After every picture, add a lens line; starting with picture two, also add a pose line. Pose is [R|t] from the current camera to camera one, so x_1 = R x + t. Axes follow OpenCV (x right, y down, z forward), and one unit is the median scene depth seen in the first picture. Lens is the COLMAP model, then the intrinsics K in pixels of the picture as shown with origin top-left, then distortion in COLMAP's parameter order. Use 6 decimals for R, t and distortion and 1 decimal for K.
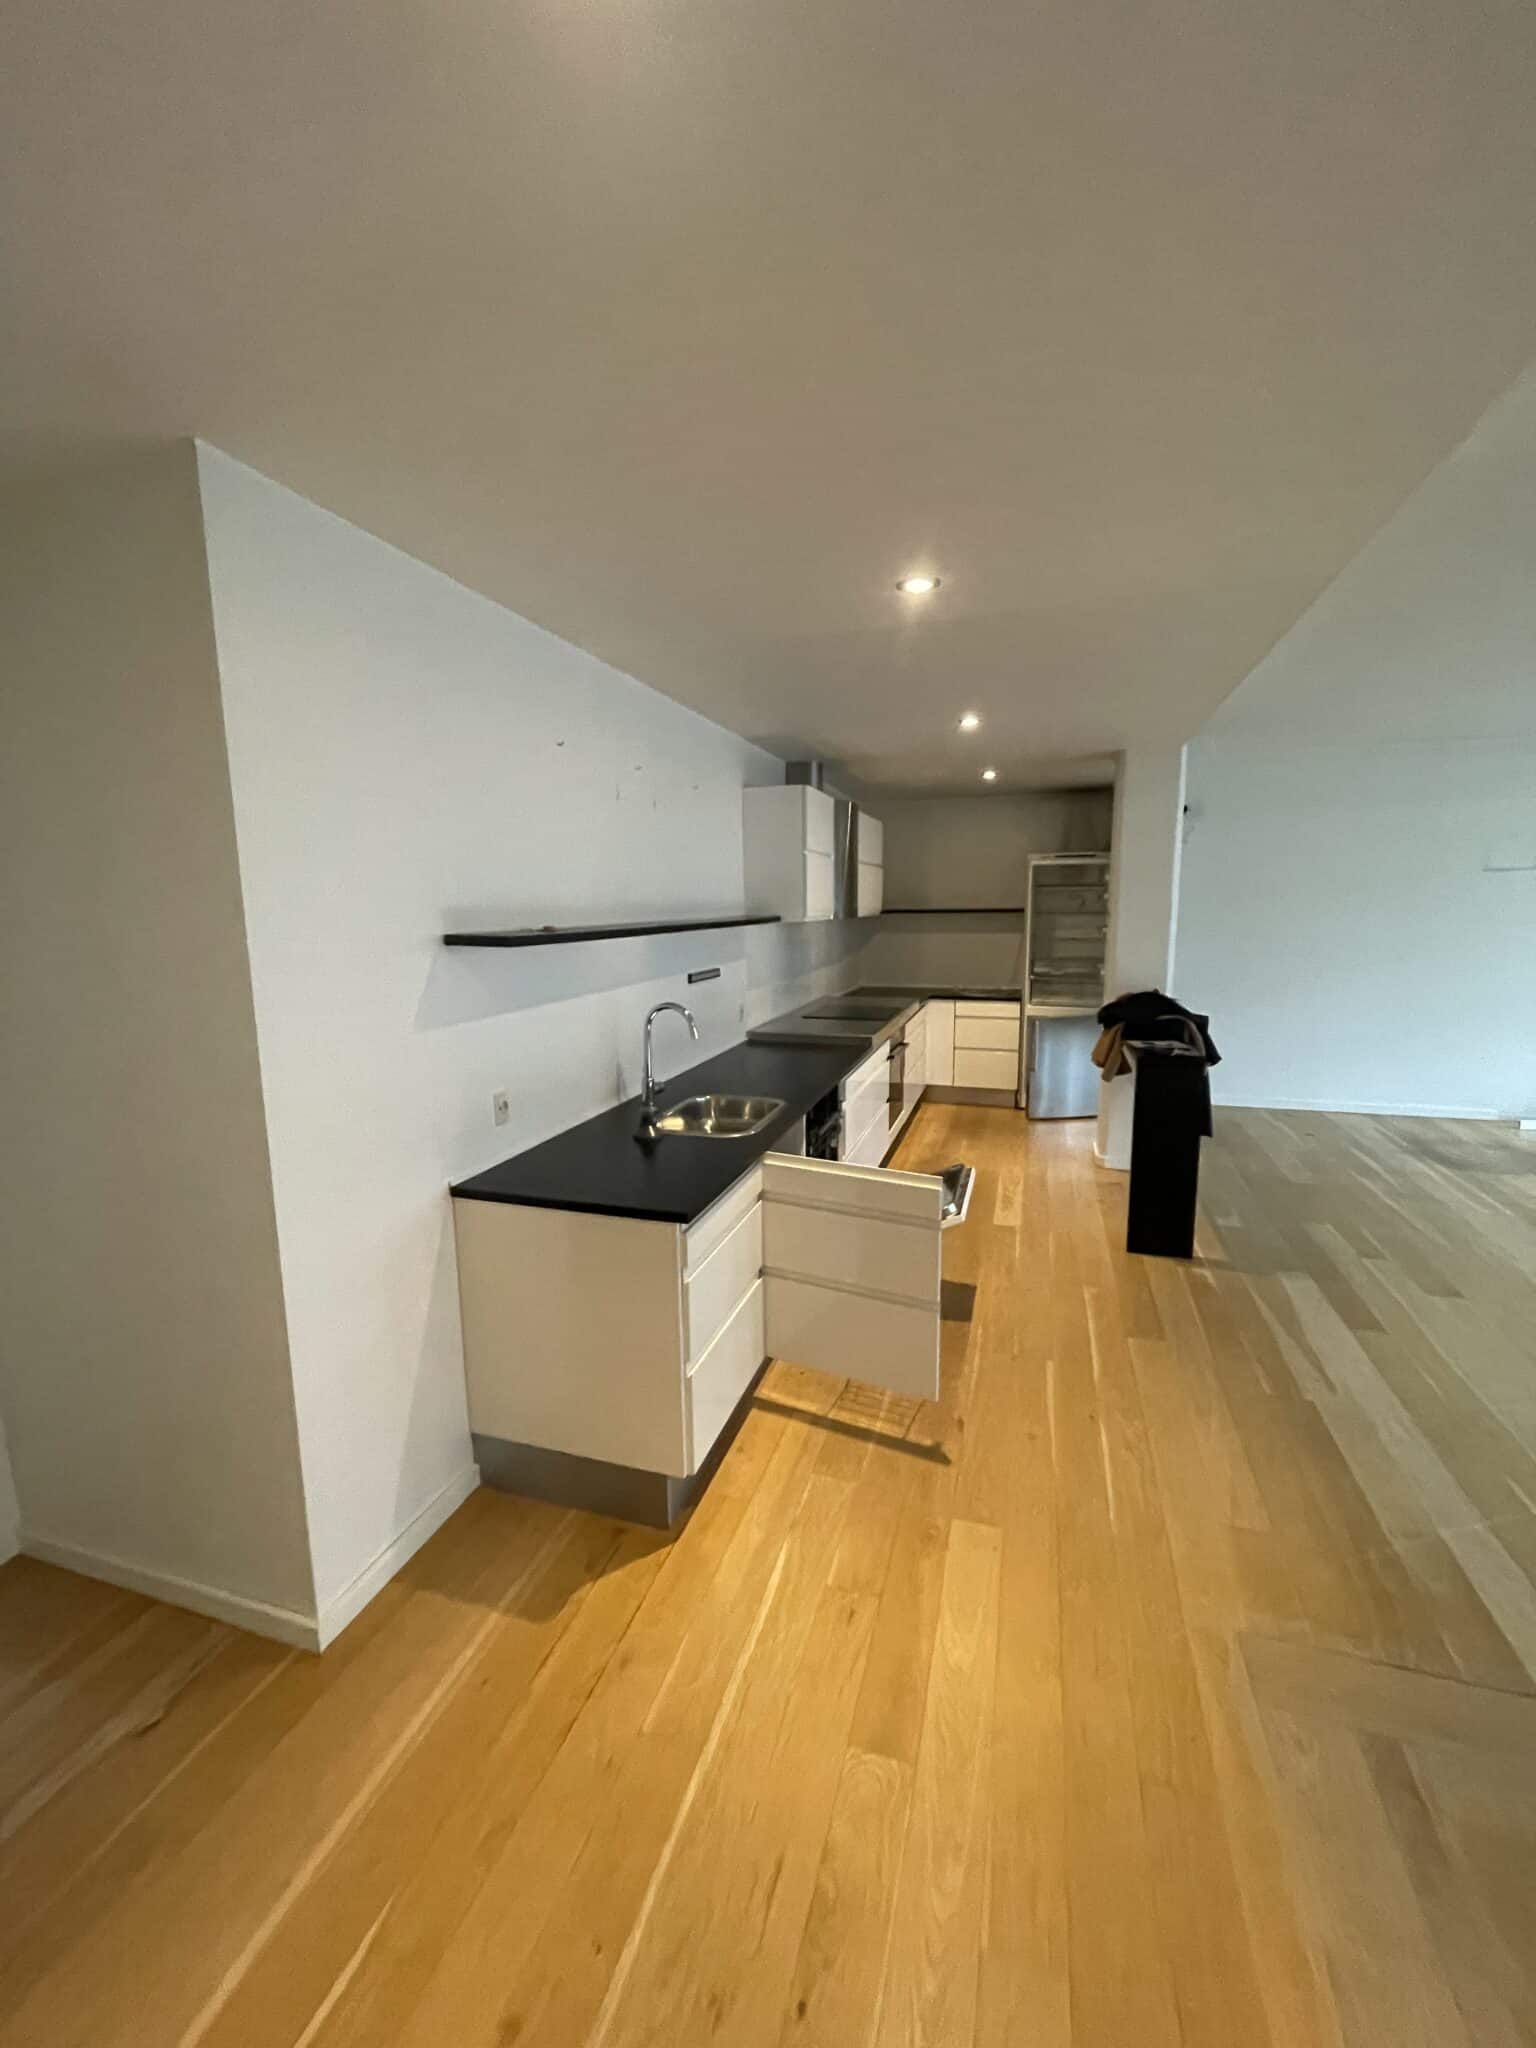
lens RADIAL K [[825.5, 0, 767.3], [0, 825.5, 1031.5], [0, 0, 1]] dist [-0.005295, 0.000347]
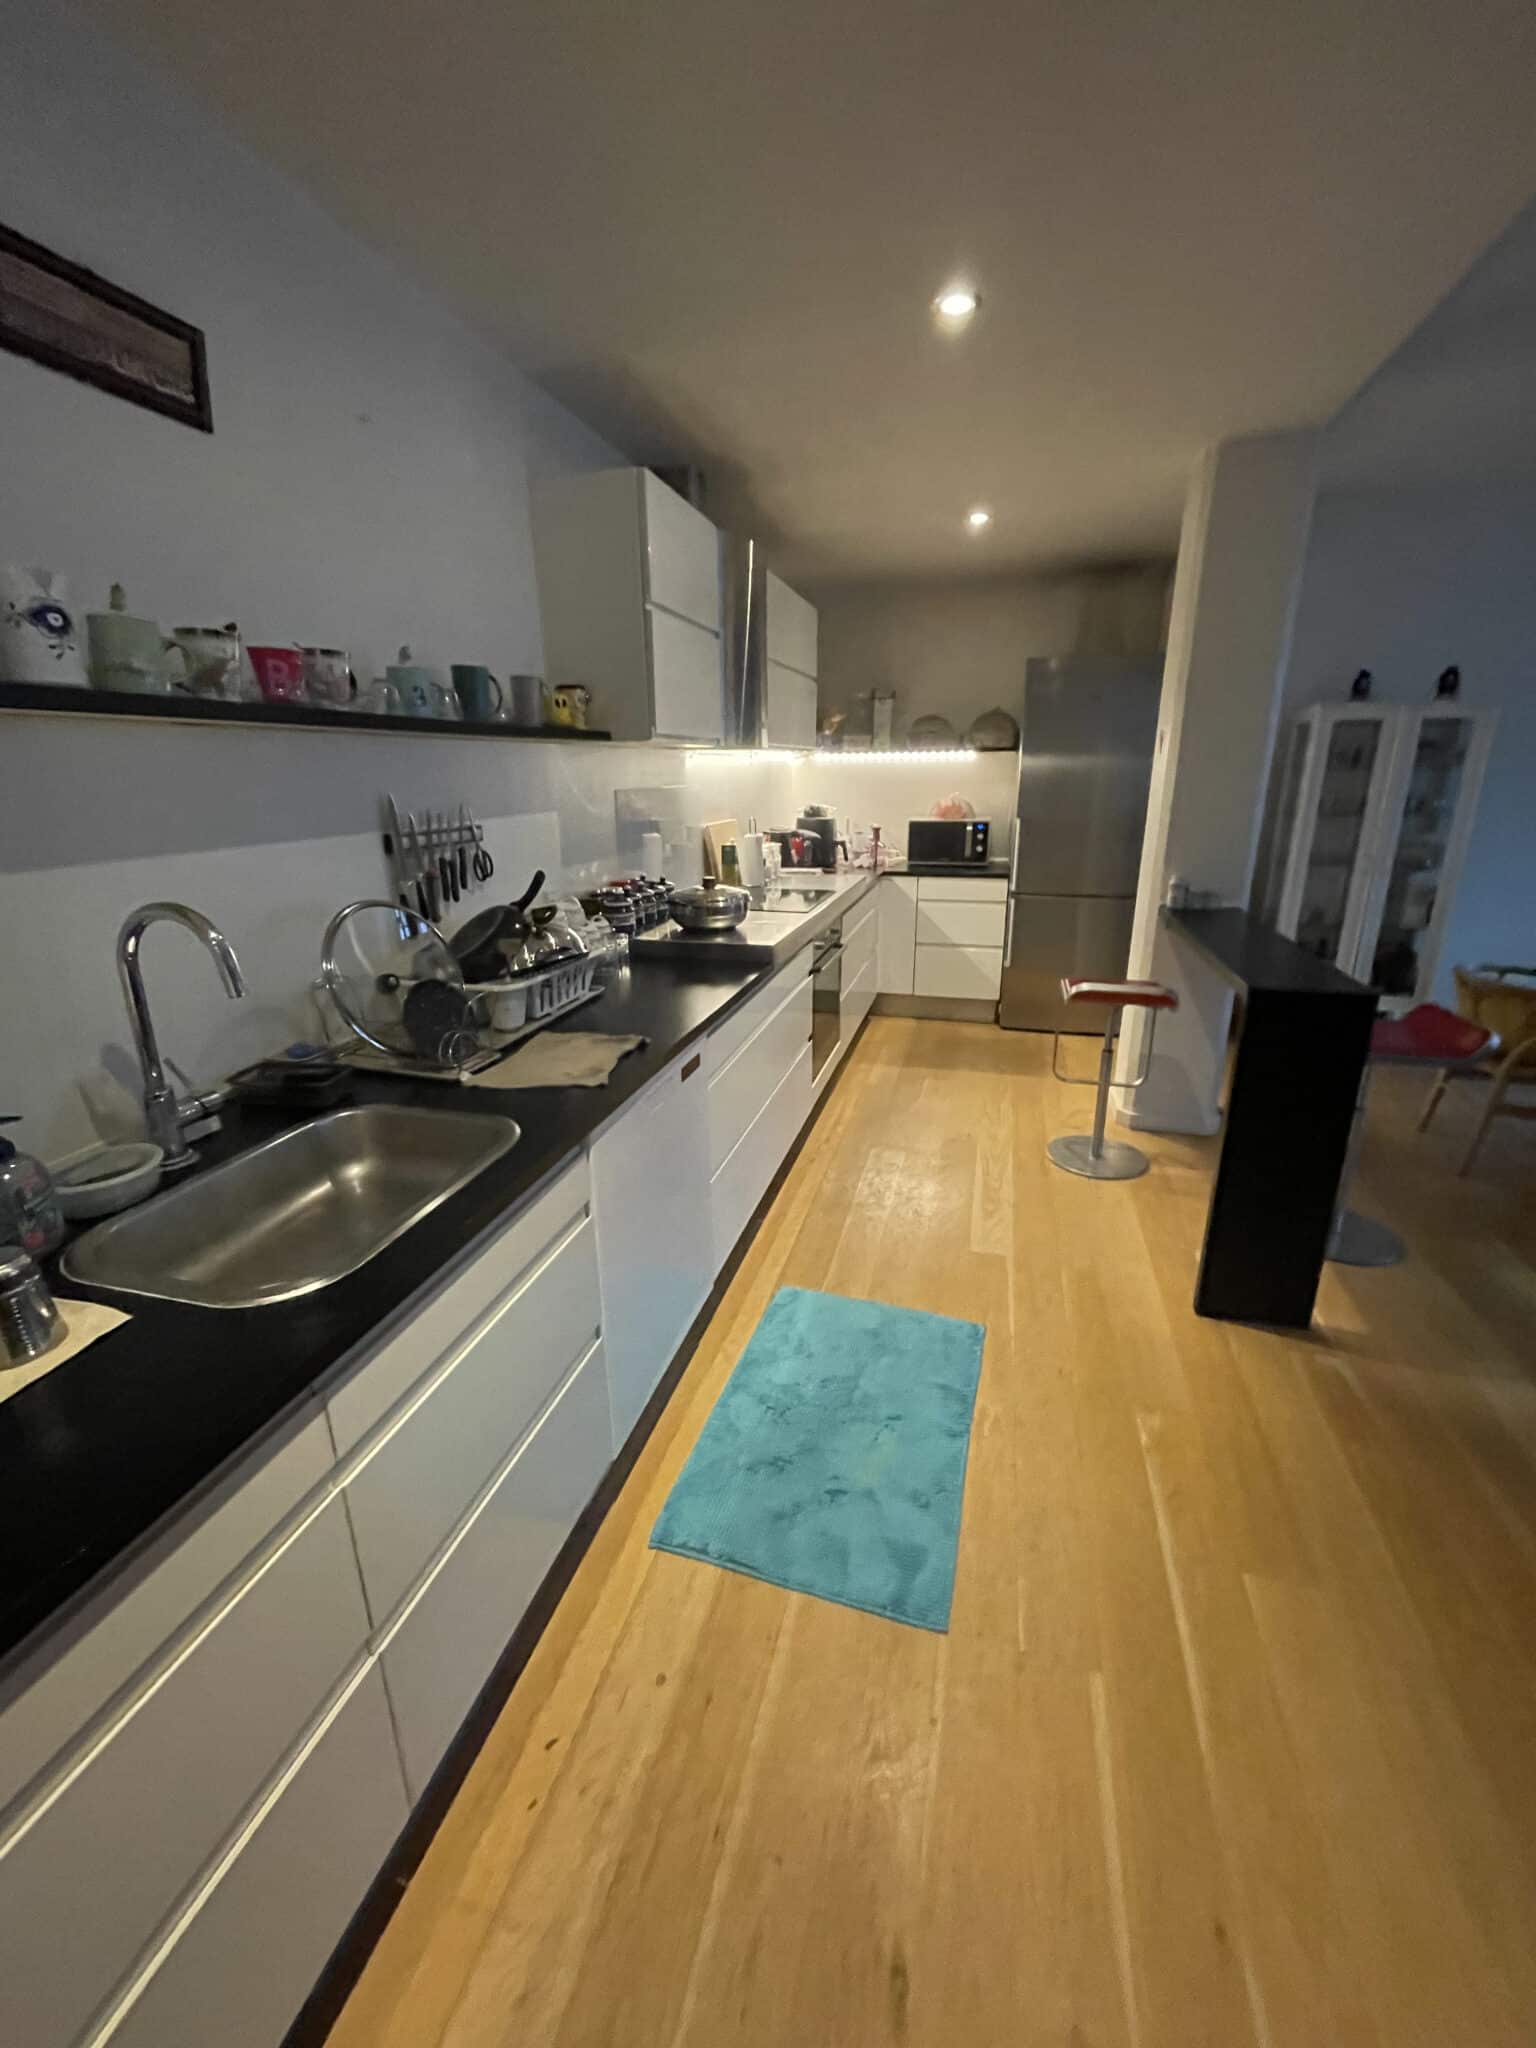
lens RADIAL K [[825.5, 0, 776.1], [0, 825.5, 1024.7], [0, 0, 1]] dist [-0.005295, 0.000347]
pose [[0.998610, -0.014889, 0.050563, 0.090927], [0.007356, 0.989255, 0.146014, -0.020988], [-0.052193, -0.145439, 0.987990, 0.383379]]
